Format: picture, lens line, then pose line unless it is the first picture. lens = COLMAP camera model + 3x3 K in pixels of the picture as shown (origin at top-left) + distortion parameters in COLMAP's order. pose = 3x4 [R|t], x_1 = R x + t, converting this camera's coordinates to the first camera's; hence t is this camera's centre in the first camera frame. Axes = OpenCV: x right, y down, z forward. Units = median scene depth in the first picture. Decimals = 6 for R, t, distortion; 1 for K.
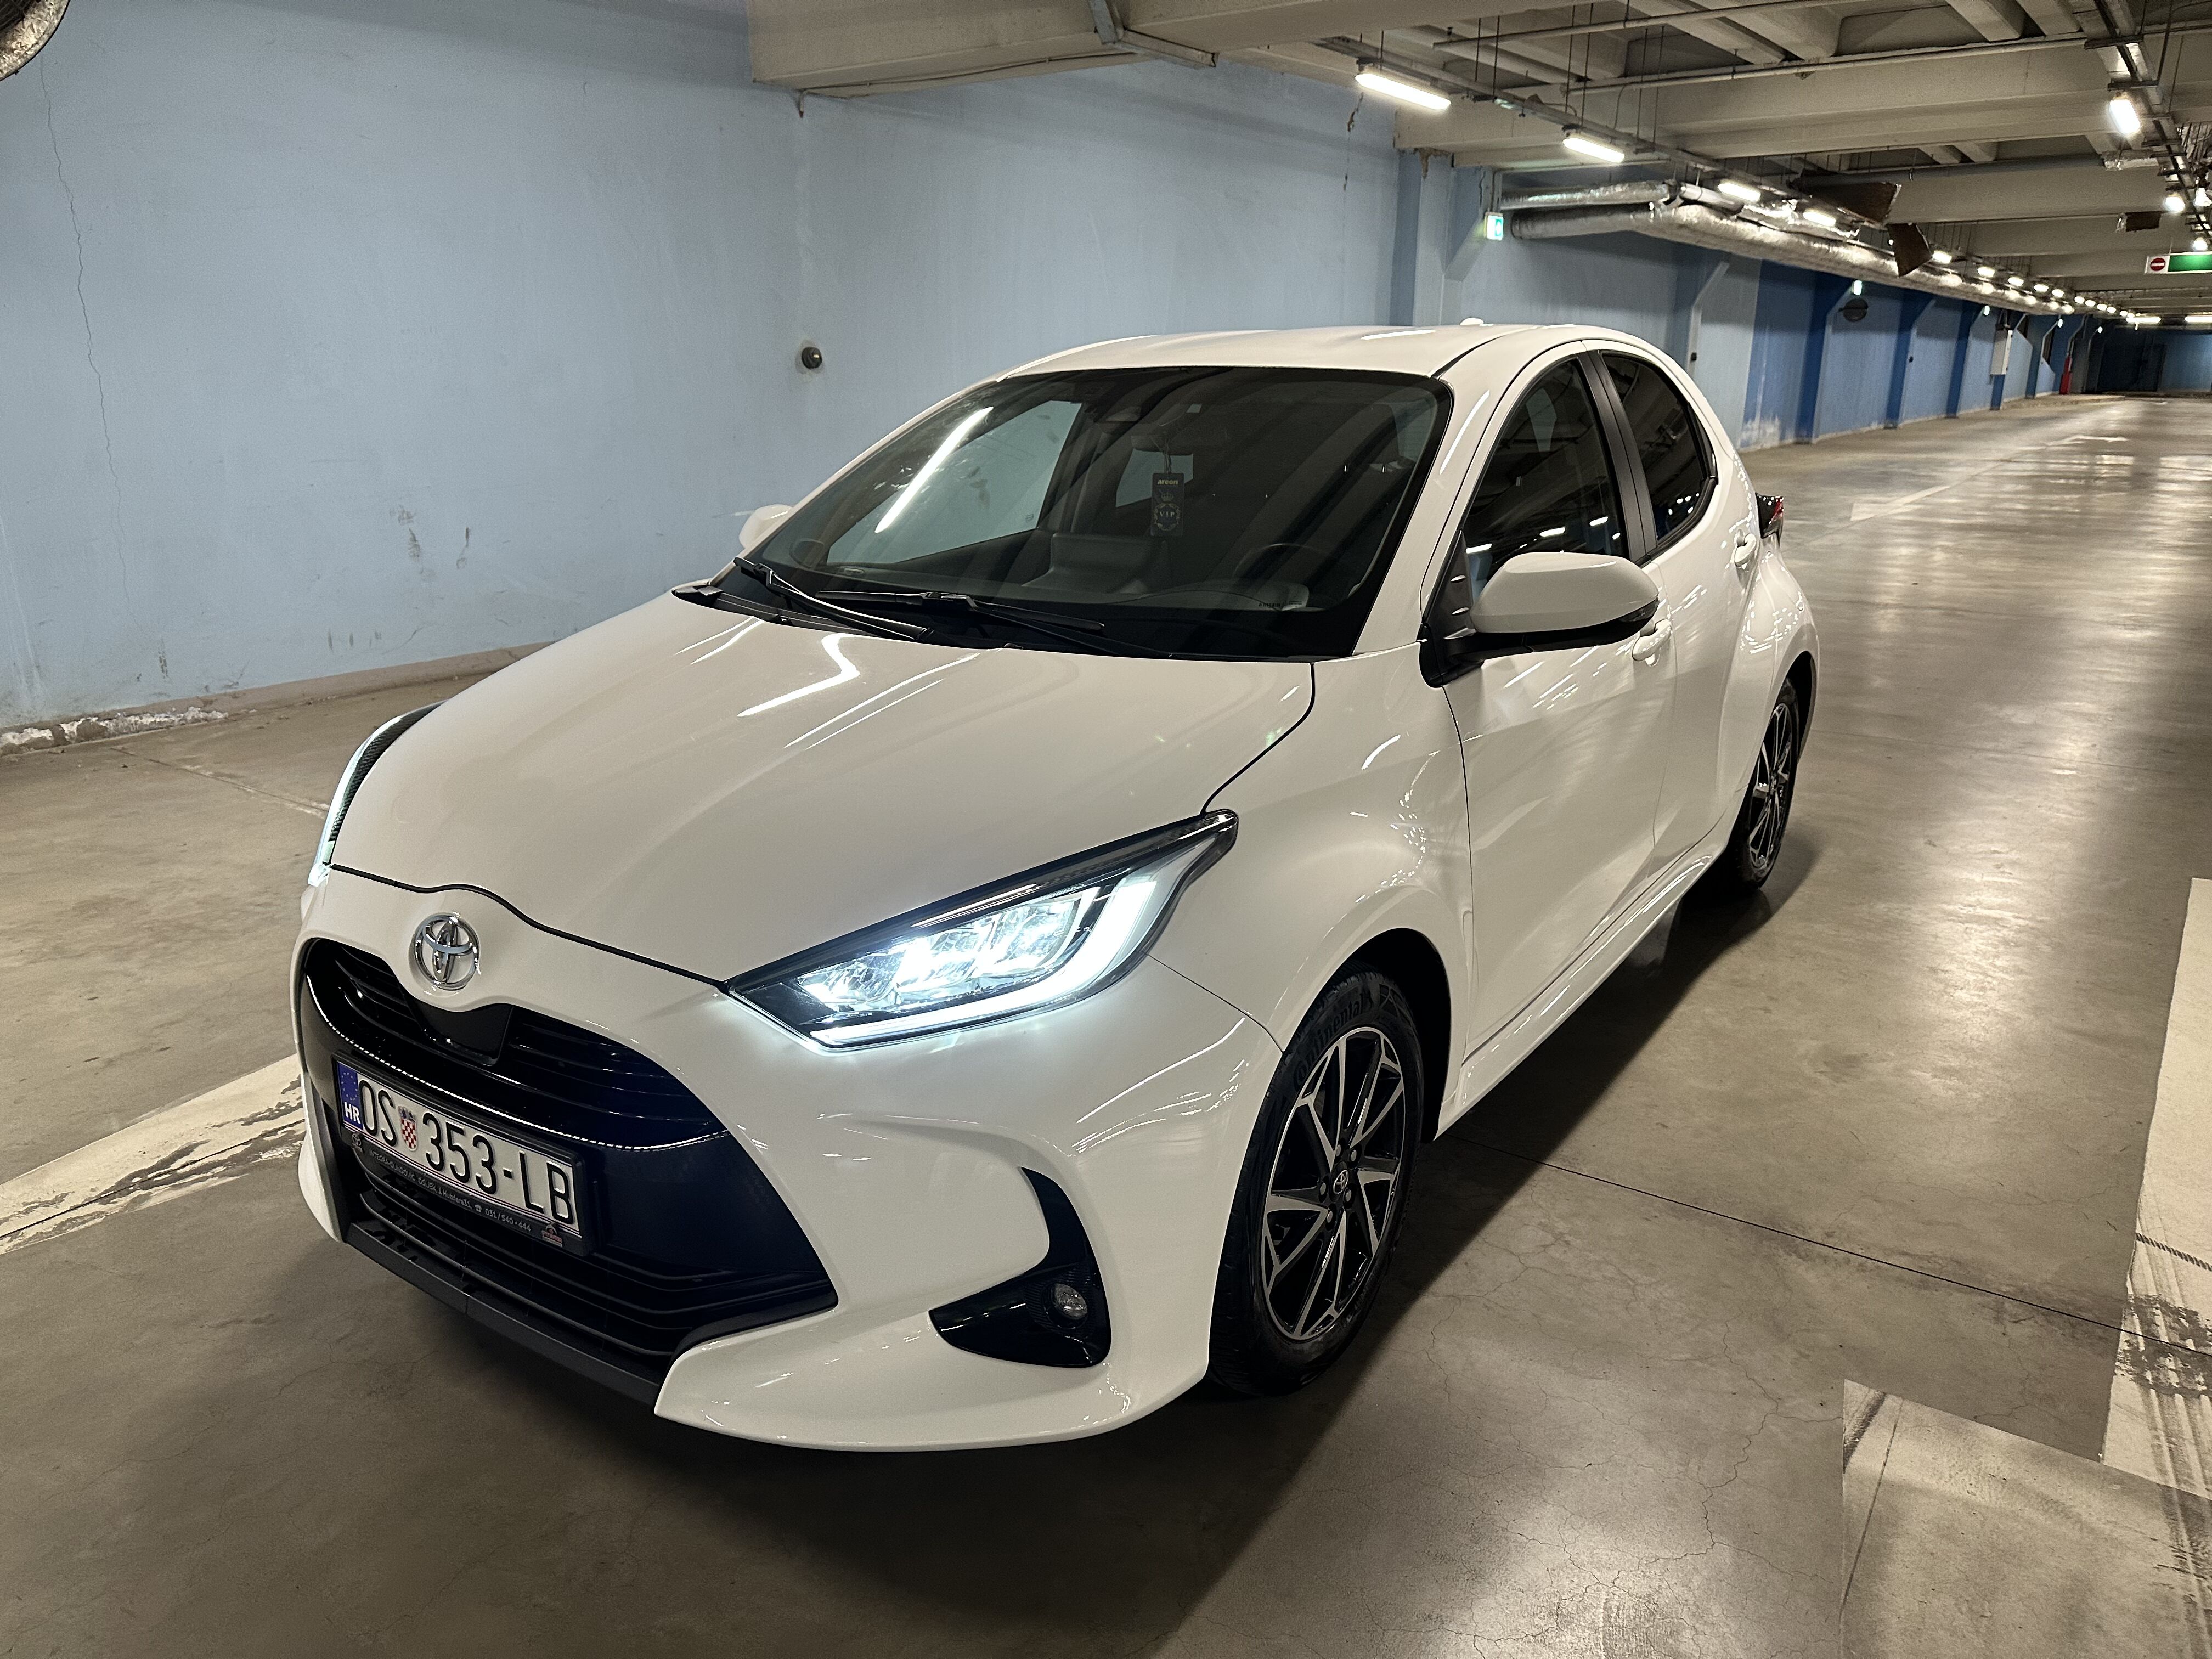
lens RADIAL K [[1566.6, 0, 1110.3], [0, 1566.6, 833.2], [0, 0, 1]] dist [0.033062, -0.042748]
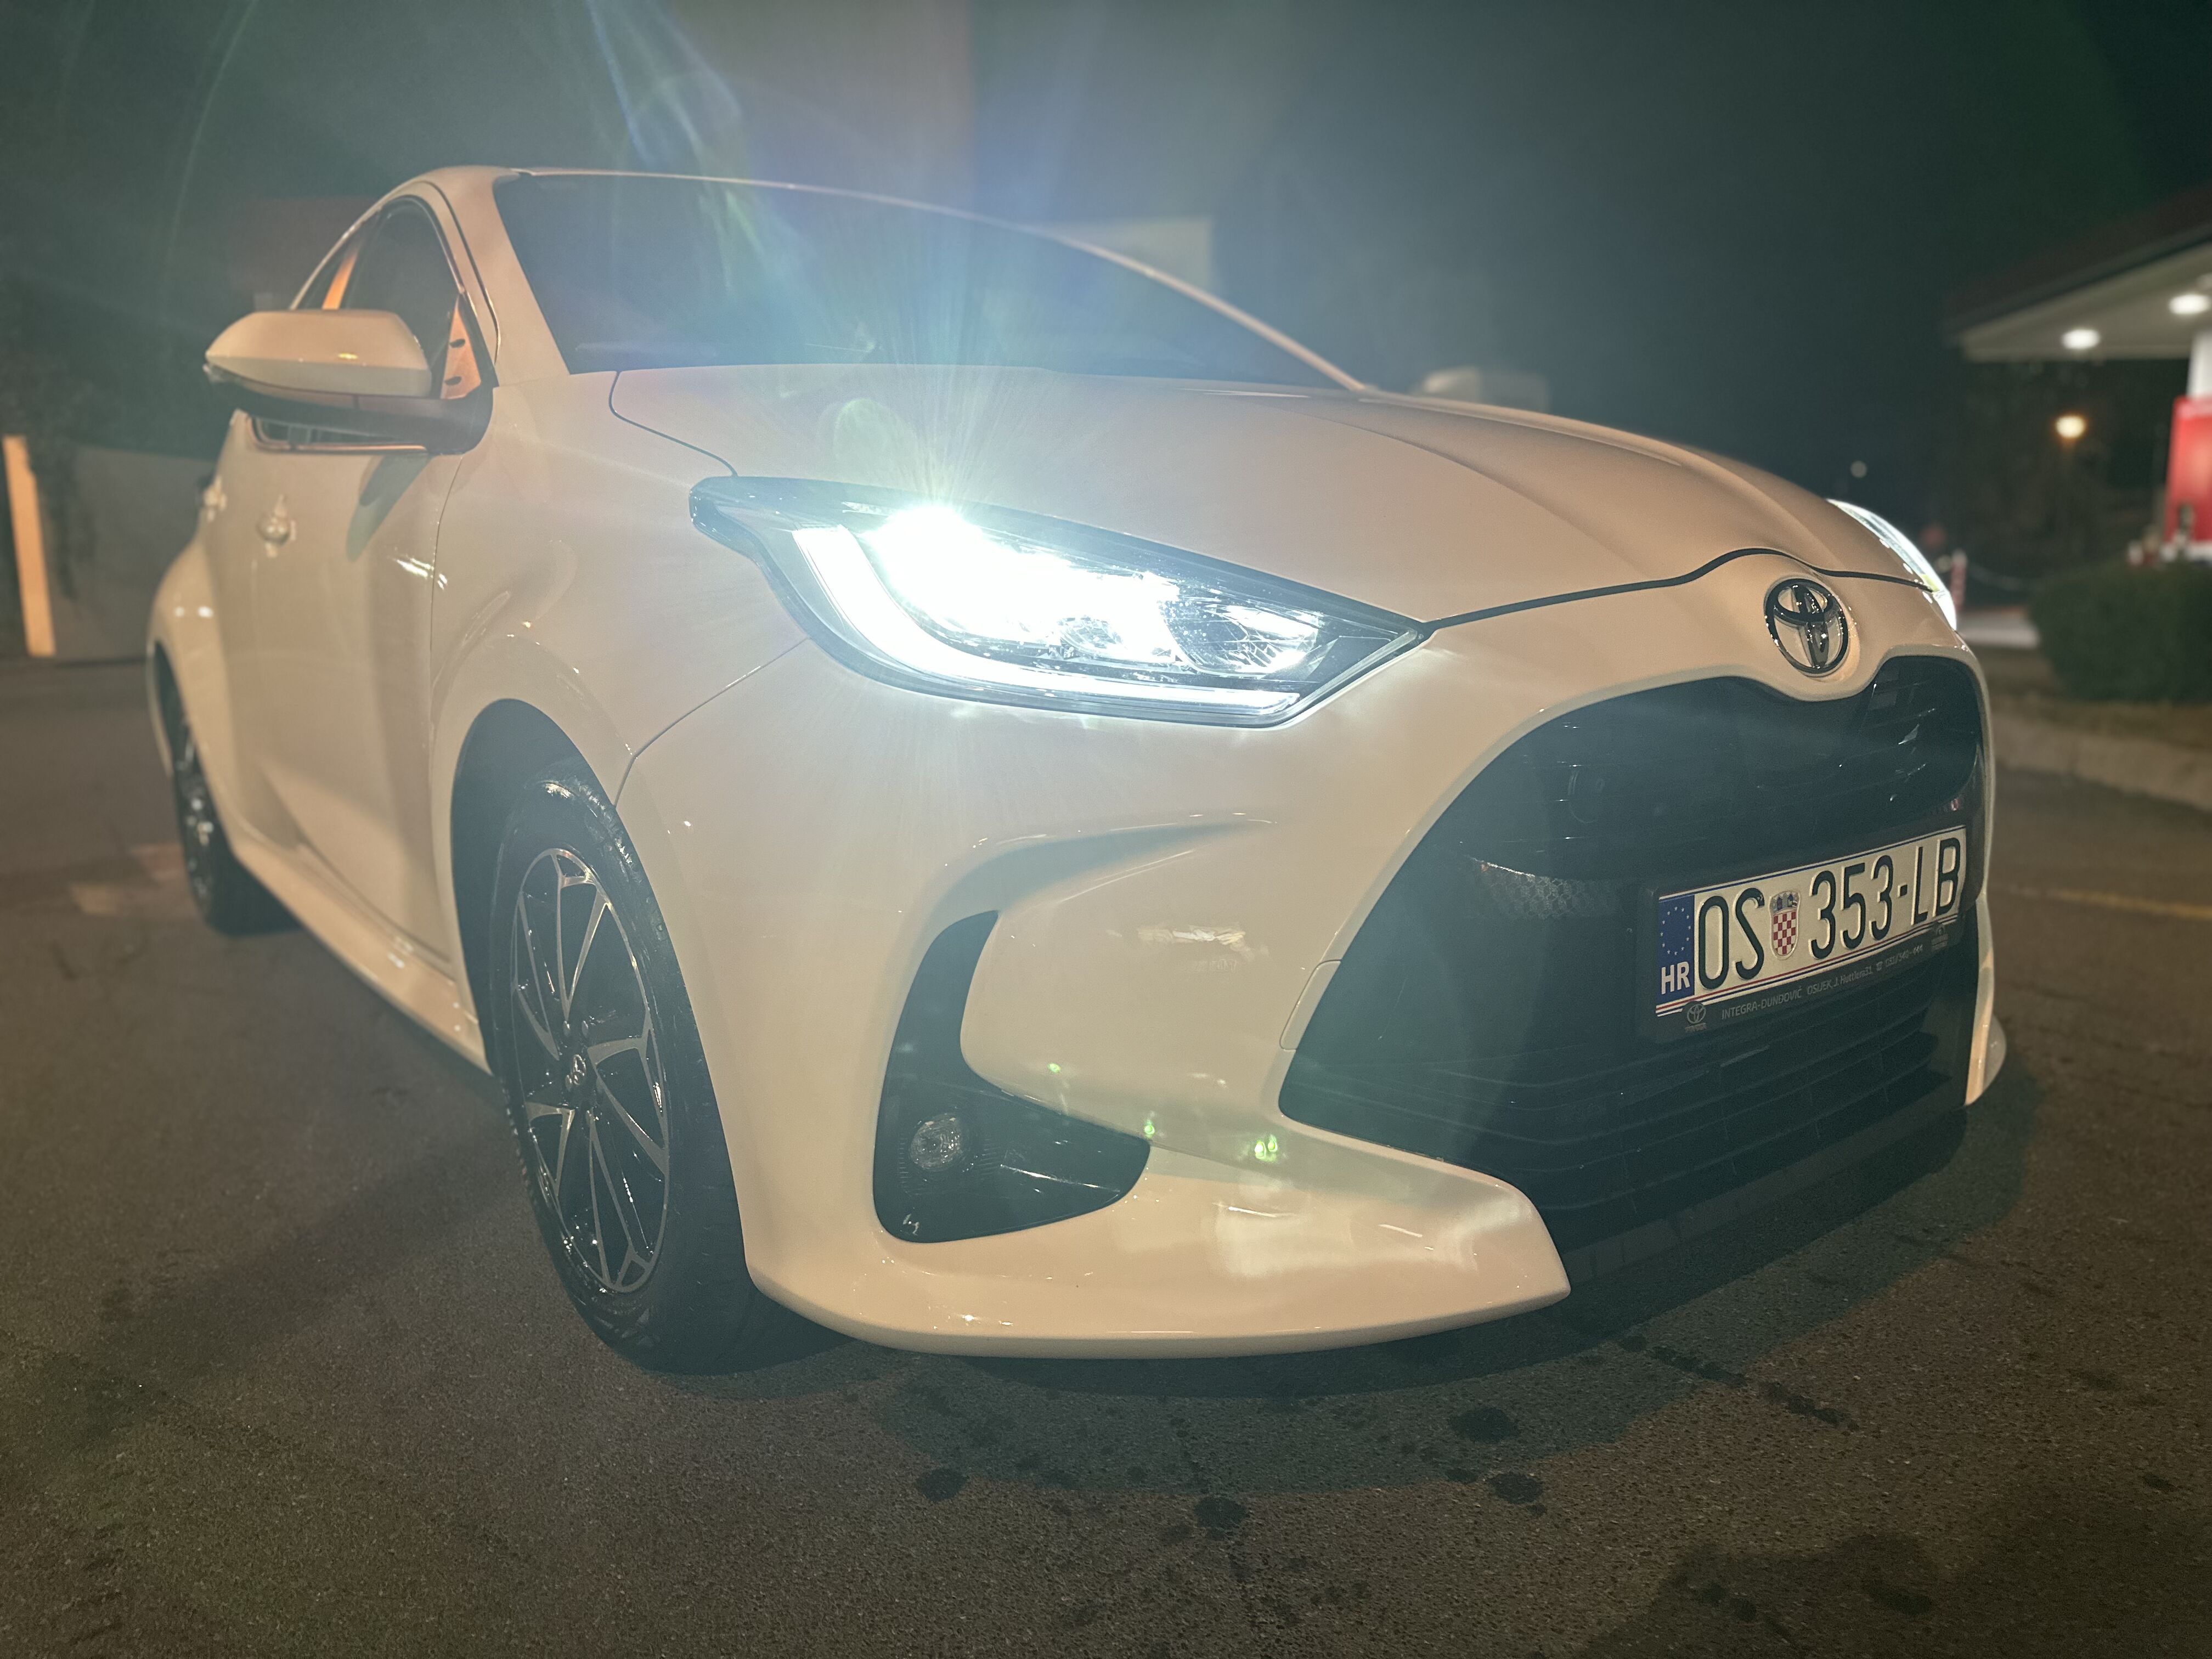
lens RADIAL K [[1566.6, 0, 1092.8], [0, 1566.6, 848.4], [0, 0, 1]] dist [0.033062, -0.042748]
pose [[0.315150, -0.174714, 0.932821, -1.060961], [0.295562, 0.952095, 0.078470, 0.017159], [-0.901845, 0.250977, 0.351692, 0.939839]]
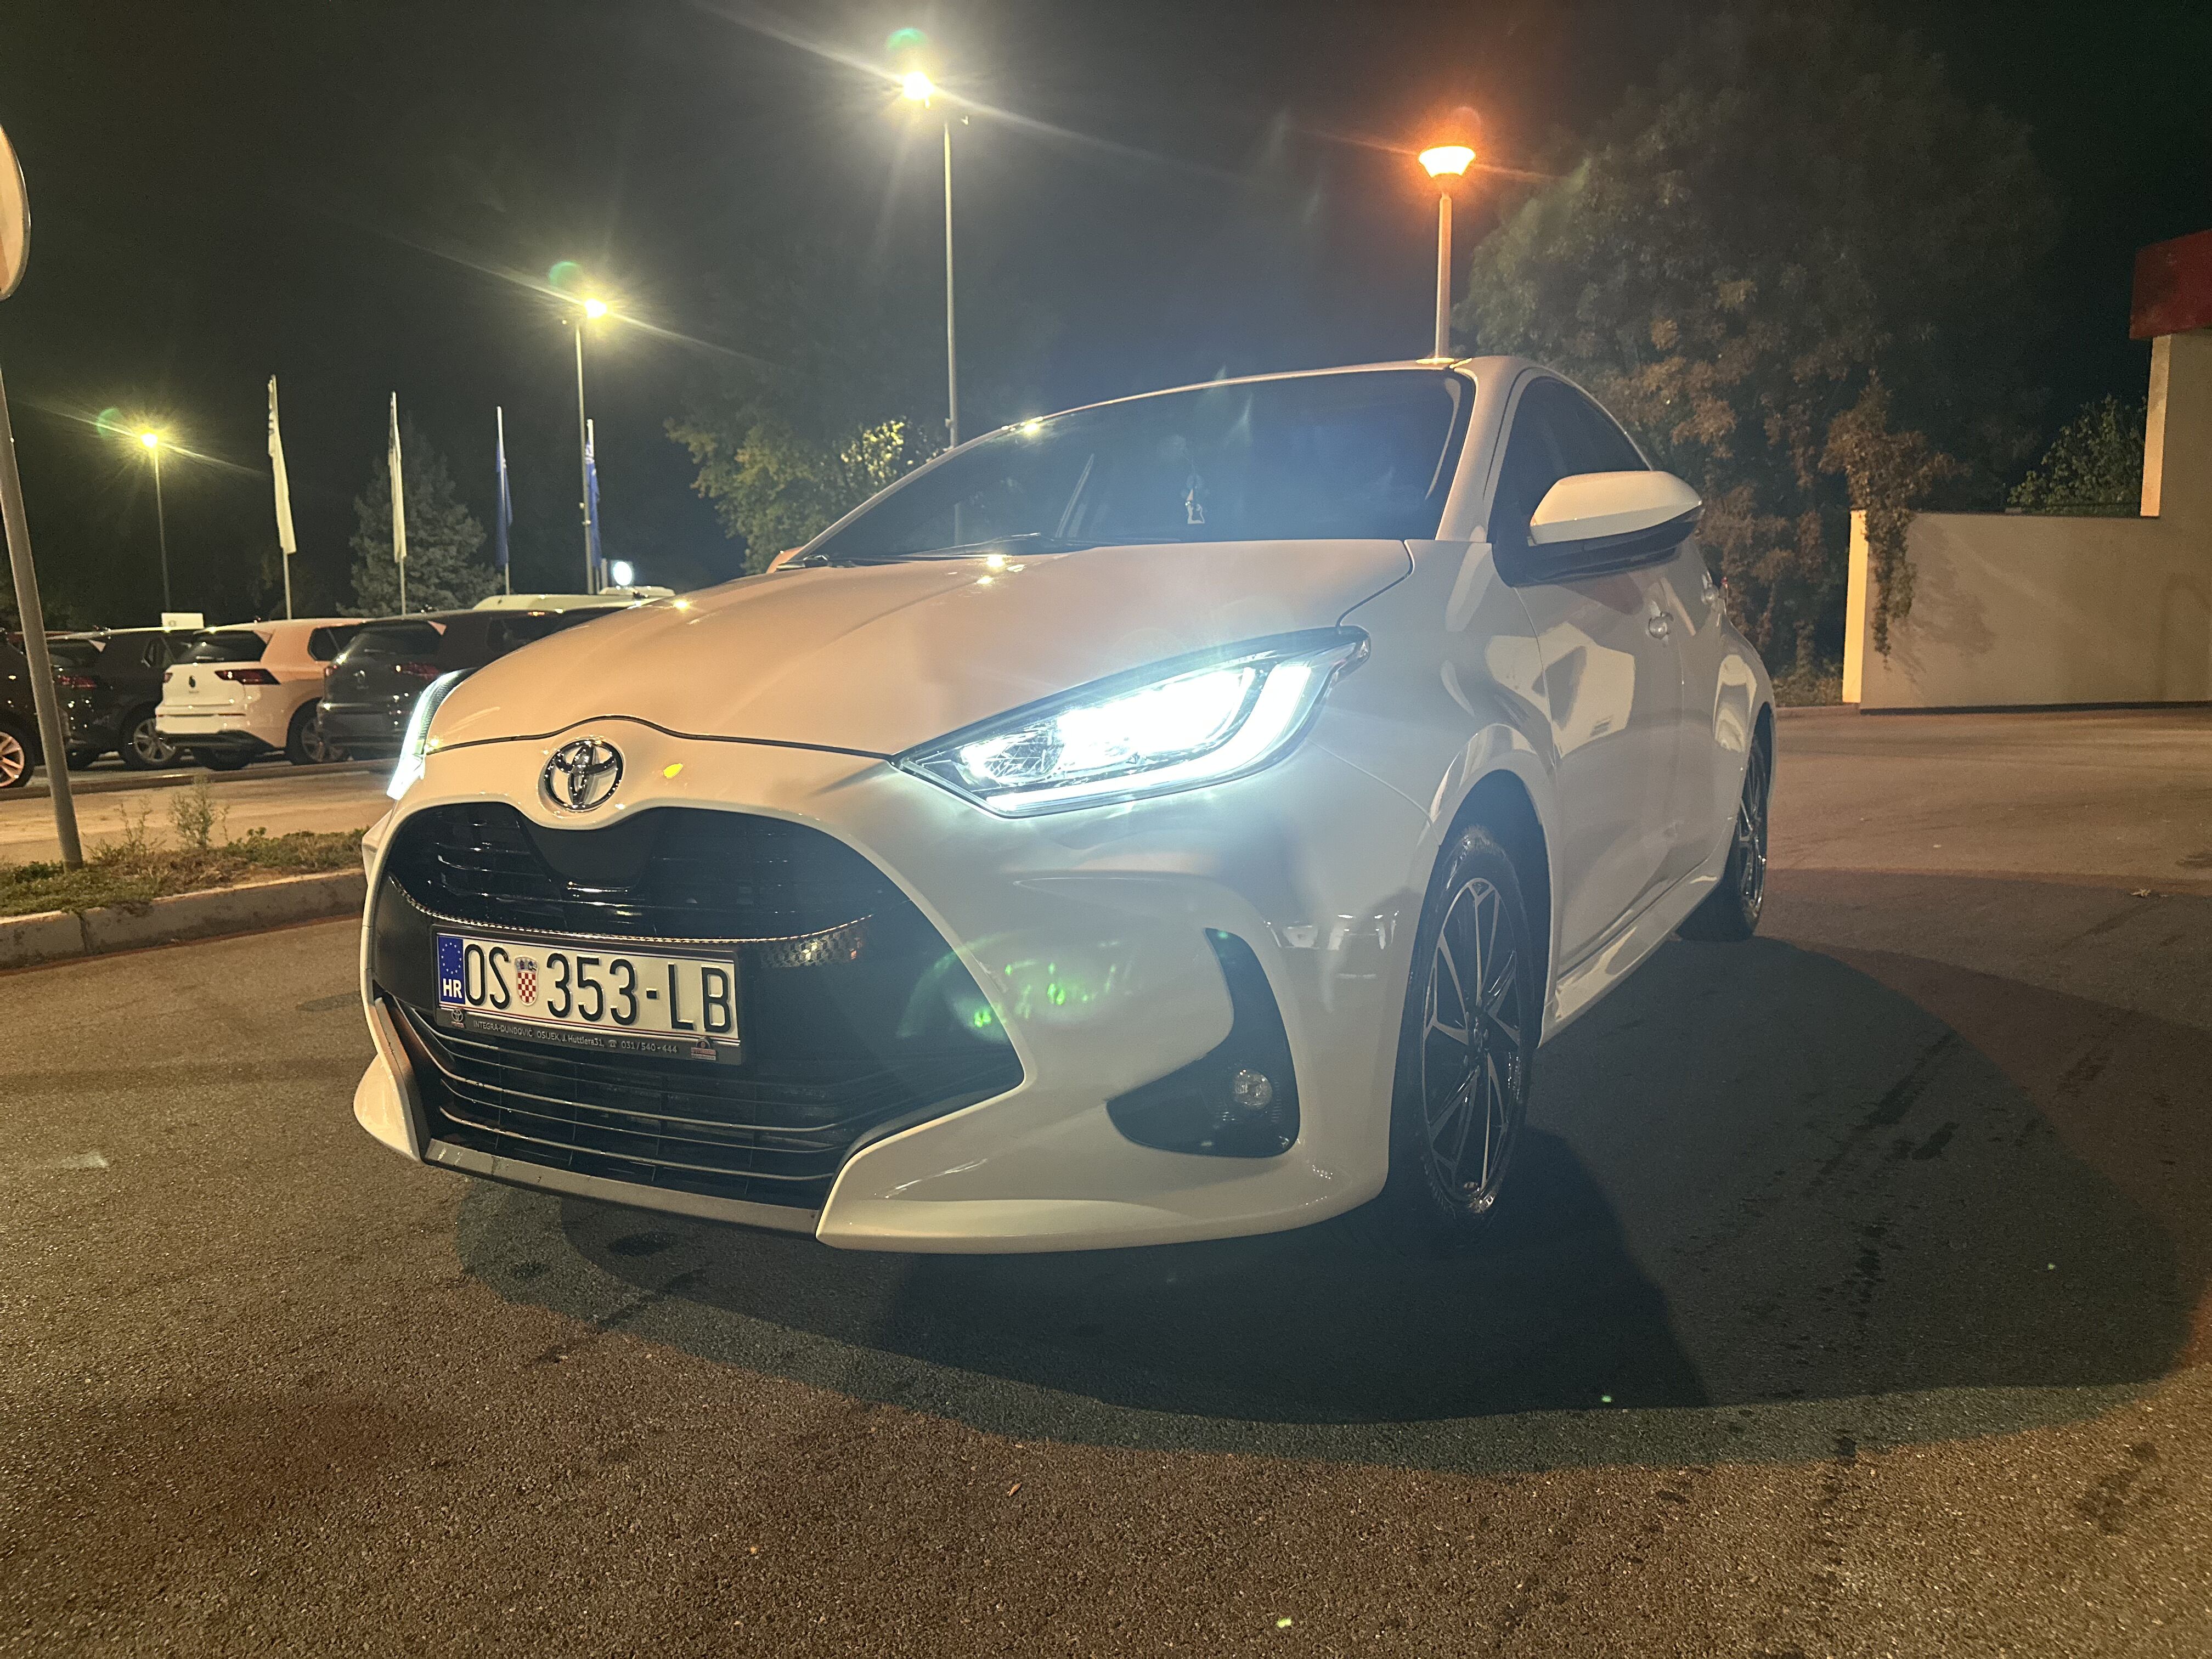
lens RADIAL K [[1566.6, 0, 1128.2], [0, 1566.6, 837.2], [0, 0, 1]] dist [0.033062, -0.042748]
pose [[0.994416, -0.035765, 0.099287, -0.163059], [0.052939, 0.982940, -0.176142, 0.265340], [-0.091293, 0.180415, 0.979345, 0.025321]]
